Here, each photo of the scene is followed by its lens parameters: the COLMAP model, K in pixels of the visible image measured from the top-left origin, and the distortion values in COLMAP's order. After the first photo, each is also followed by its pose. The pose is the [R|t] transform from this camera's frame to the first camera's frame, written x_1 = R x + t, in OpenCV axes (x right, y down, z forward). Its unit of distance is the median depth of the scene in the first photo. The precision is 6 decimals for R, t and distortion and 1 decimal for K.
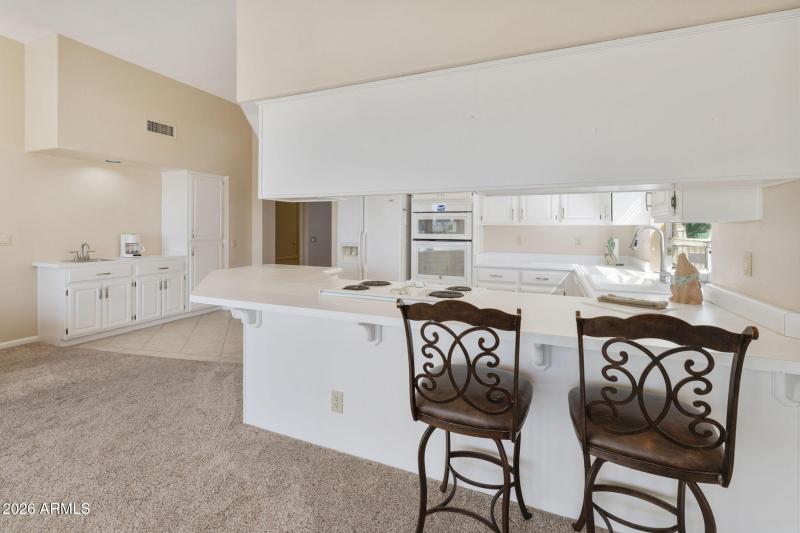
lens RADIAL K [[357.8, 0, 418.1], [0, 357.8, 233.2], [0, 0, 1]] dist [0.000341, 0.000297]
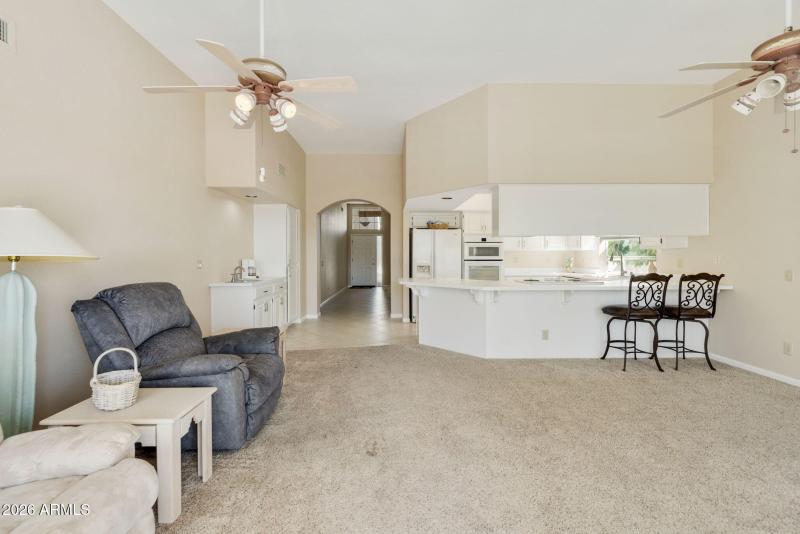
lens RADIAL K [[357.8, 0, 396.7], [0, 357.8, 261.1], [0, 0, 1]] dist [0.000341, 0.000297]
pose [[0.910593, -0.013151, 0.413096, -1.005237], [0.011697, 0.999913, 0.006048, 0.010313], [-0.413139, -0.000676, 0.910668, -0.290673]]
